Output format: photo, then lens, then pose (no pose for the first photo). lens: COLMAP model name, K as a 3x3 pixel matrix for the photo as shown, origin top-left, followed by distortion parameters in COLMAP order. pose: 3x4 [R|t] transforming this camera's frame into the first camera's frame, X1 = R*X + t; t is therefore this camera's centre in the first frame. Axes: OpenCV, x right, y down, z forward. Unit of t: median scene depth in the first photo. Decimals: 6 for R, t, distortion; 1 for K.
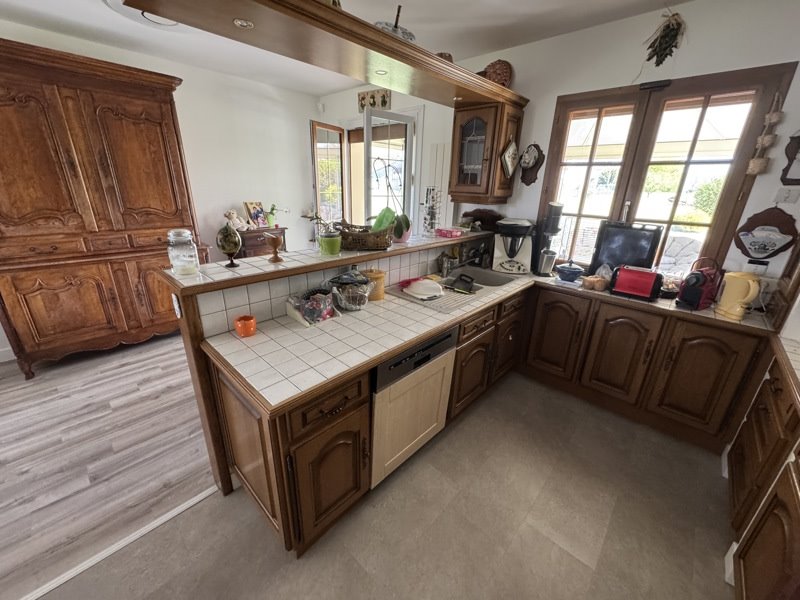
lens RADIAL K [[321.5, 0, 403.6], [0, 321.5, 301.3], [0, 0, 1]] dist [-0.001133, -0.000140]
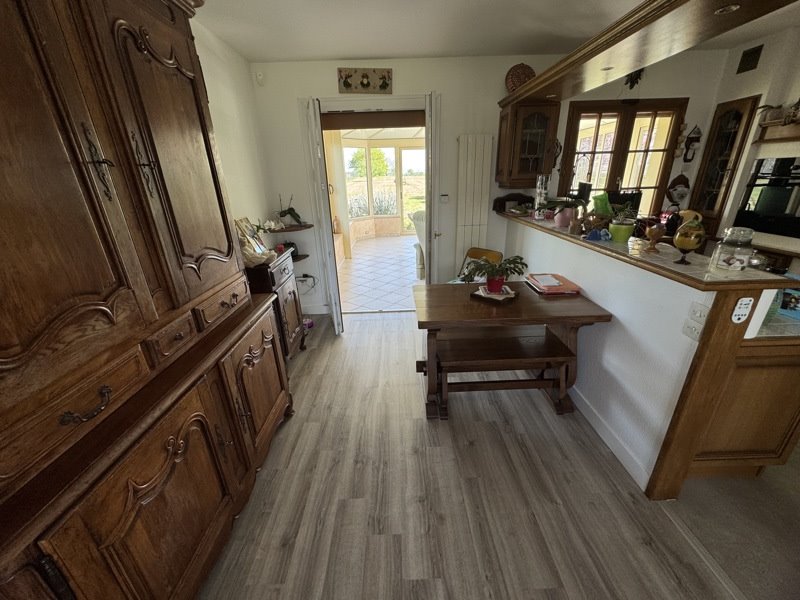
lens RADIAL K [[321.5, 0, 403.6], [0, 321.5, 301.3], [0, 0, 1]] dist [-0.001133, -0.000140]
pose [[0.718580, -0.300295, 0.627269, -1.150594], [0.286375, 0.949717, 0.126600, -0.235719], [-0.633745, 0.088662, 0.768444, 0.527969]]
